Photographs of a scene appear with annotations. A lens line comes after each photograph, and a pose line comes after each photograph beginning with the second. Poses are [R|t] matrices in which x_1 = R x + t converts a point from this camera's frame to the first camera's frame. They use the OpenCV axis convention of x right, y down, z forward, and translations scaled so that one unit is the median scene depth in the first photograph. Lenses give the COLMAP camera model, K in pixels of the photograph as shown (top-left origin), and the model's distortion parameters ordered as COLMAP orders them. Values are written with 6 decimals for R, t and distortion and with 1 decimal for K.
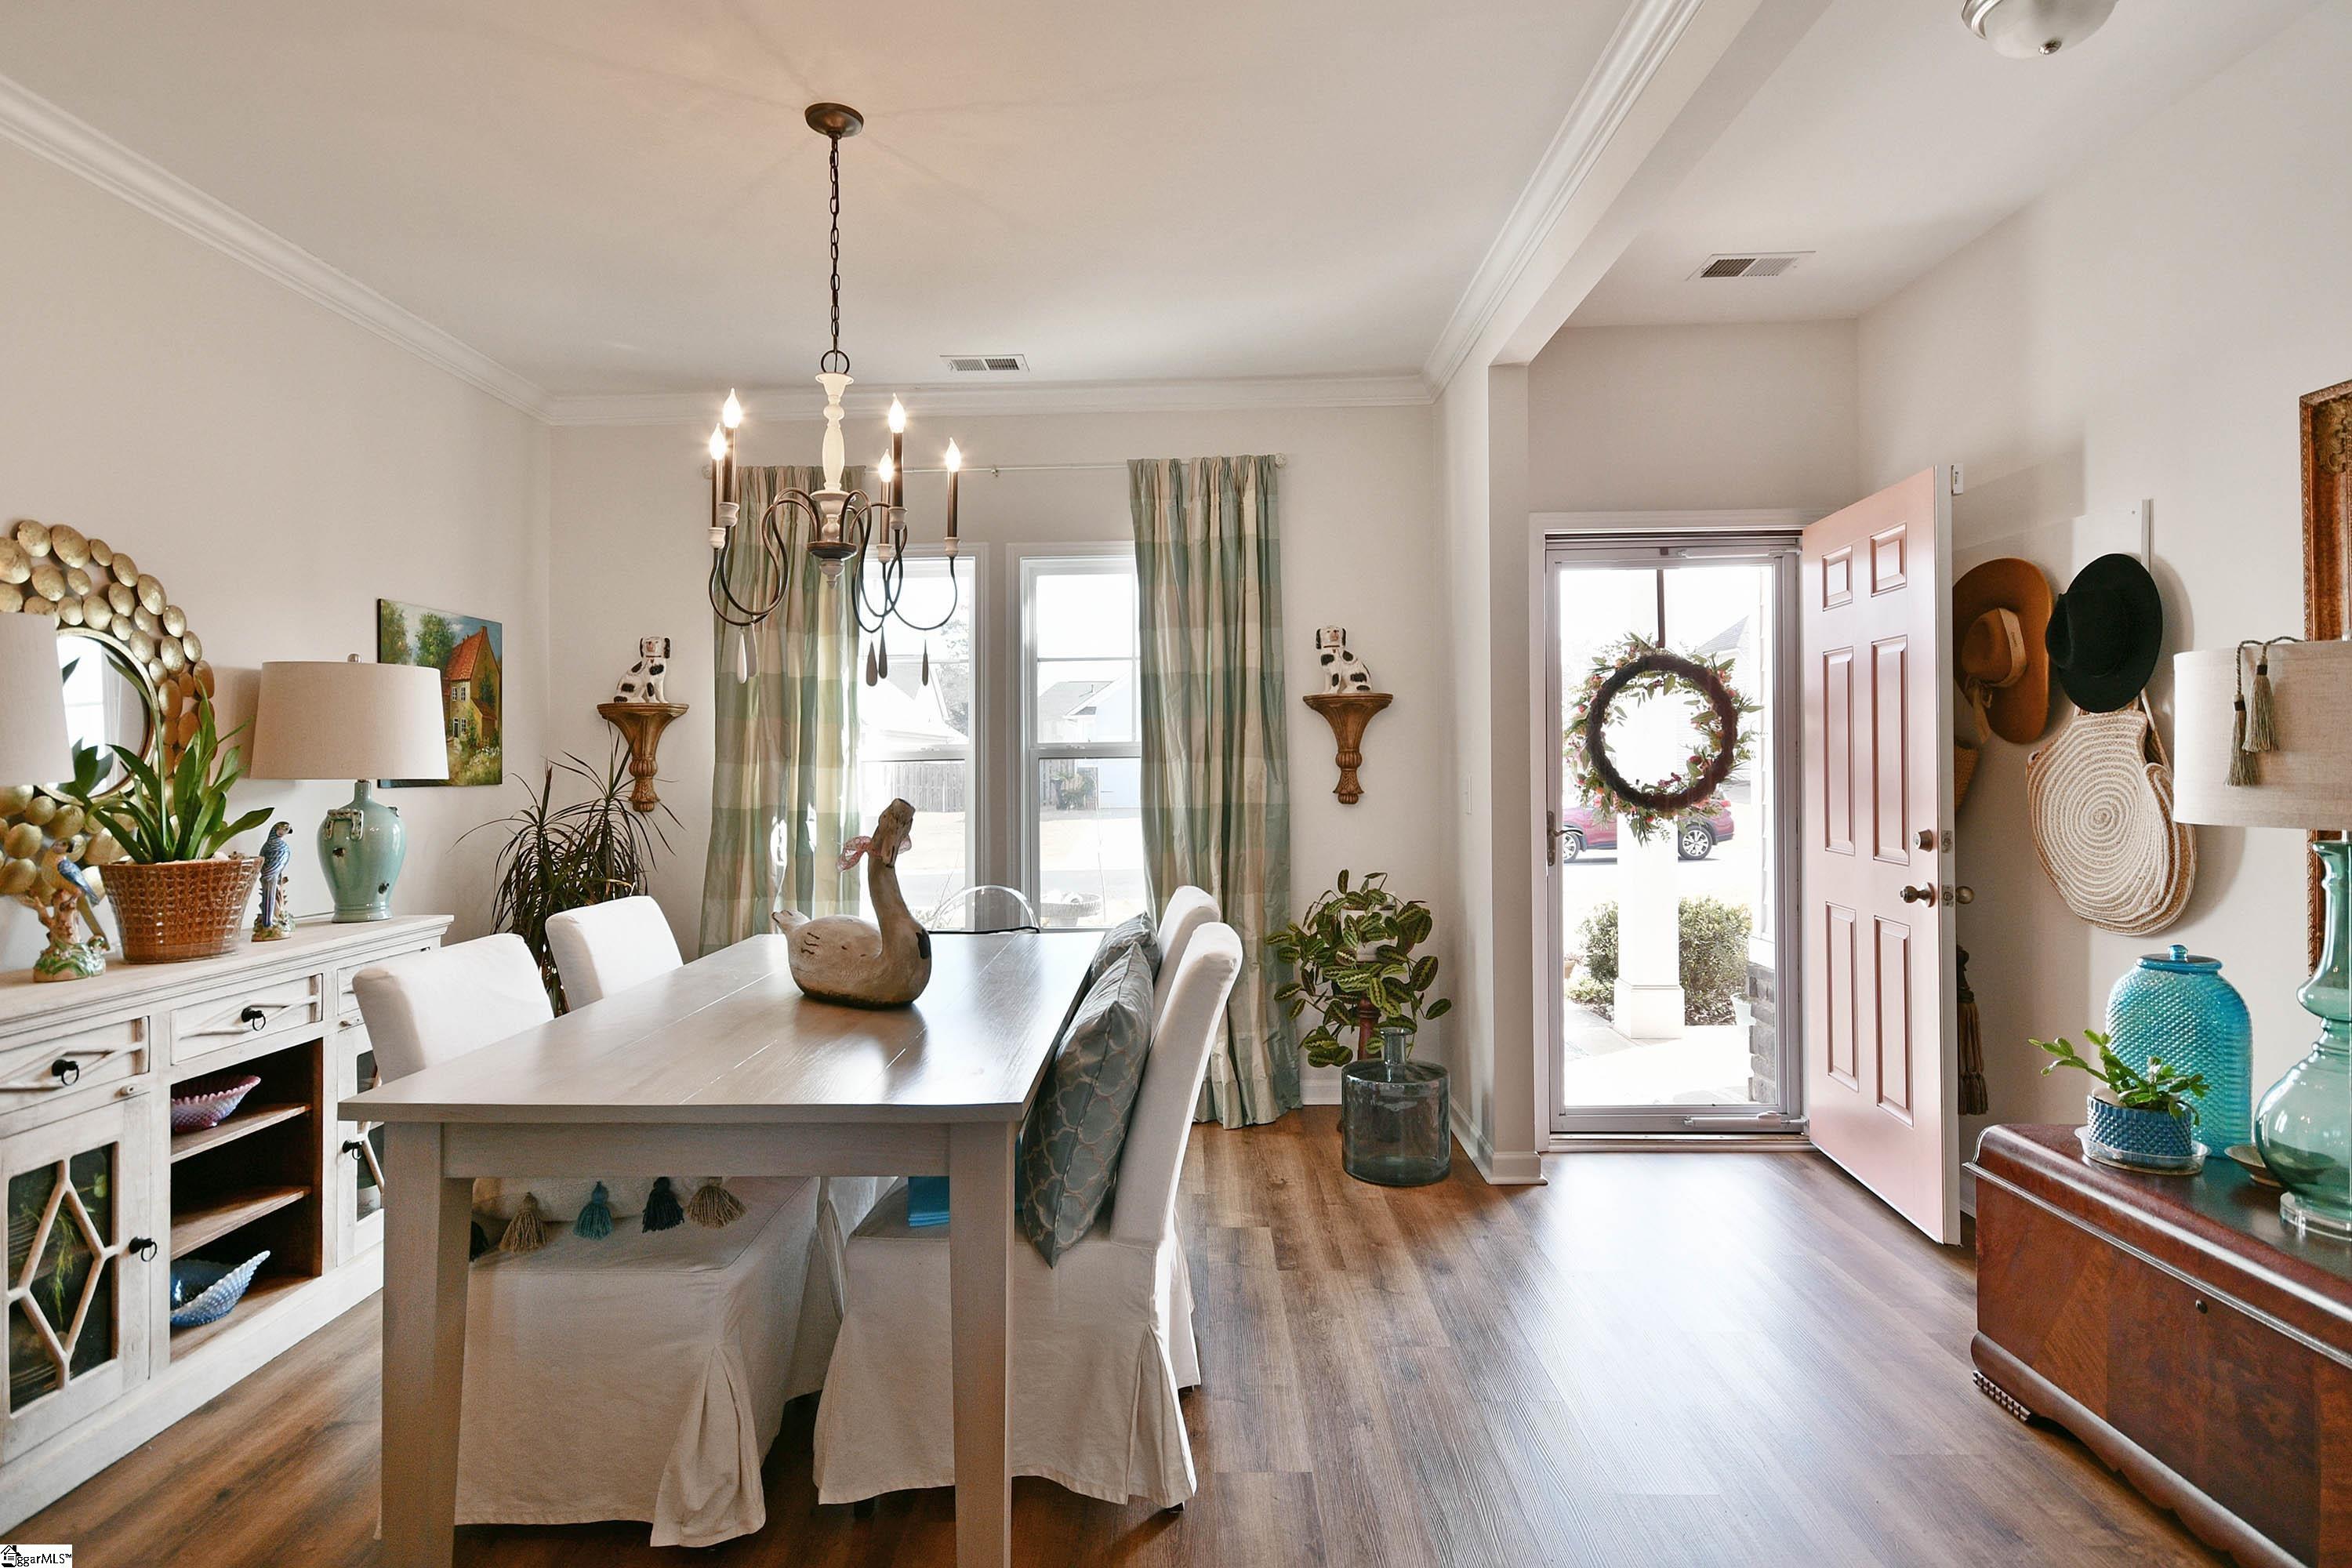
lens RADIAL K [[1269.0, 0, 1181.1], [0, 1269.0, 767.6], [0, 0, 1]] dist [-0.002966, -0.000691]
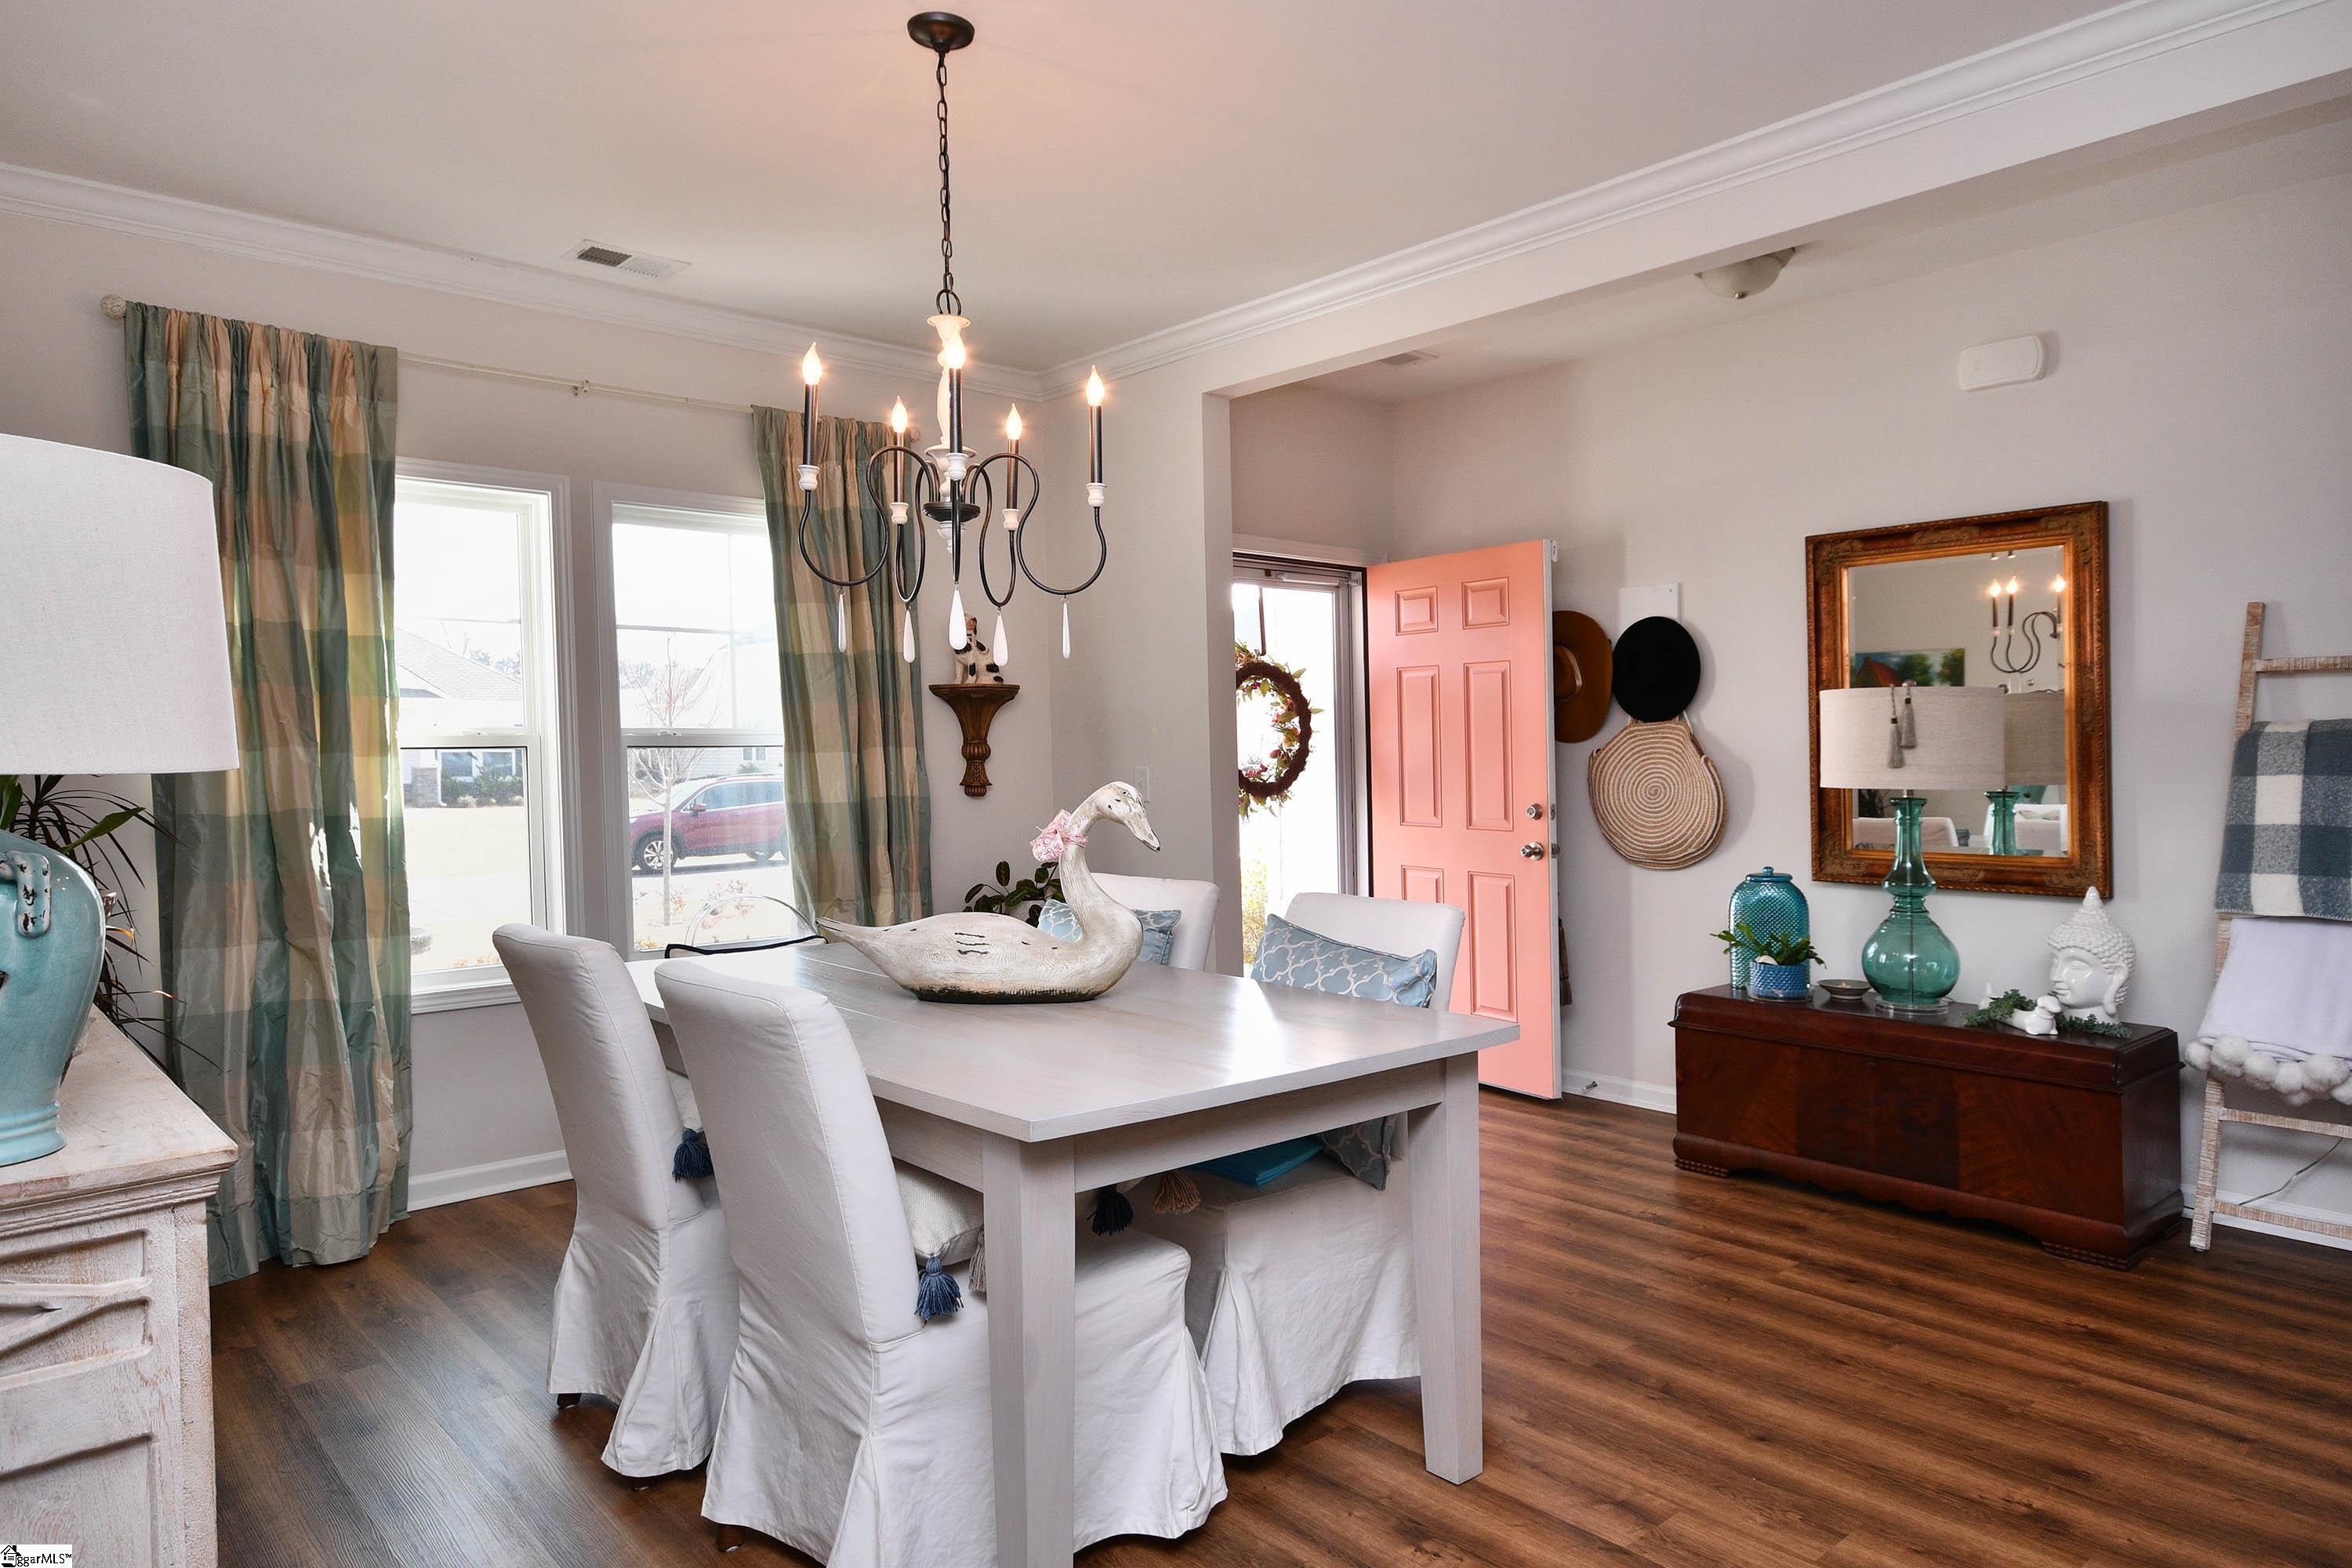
lens RADIAL K [[1432.6, 0, 1176.0], [0, 1432.6, 779.3], [0, 0, 1]] dist [0.015386, -0.000182]
pose [[0.738189, -0.005077, 0.674575, -0.559074], [-0.000394, 0.999968, 0.007957, 0.007272], [-0.674594, -0.006139, 0.738163, 0.086808]]
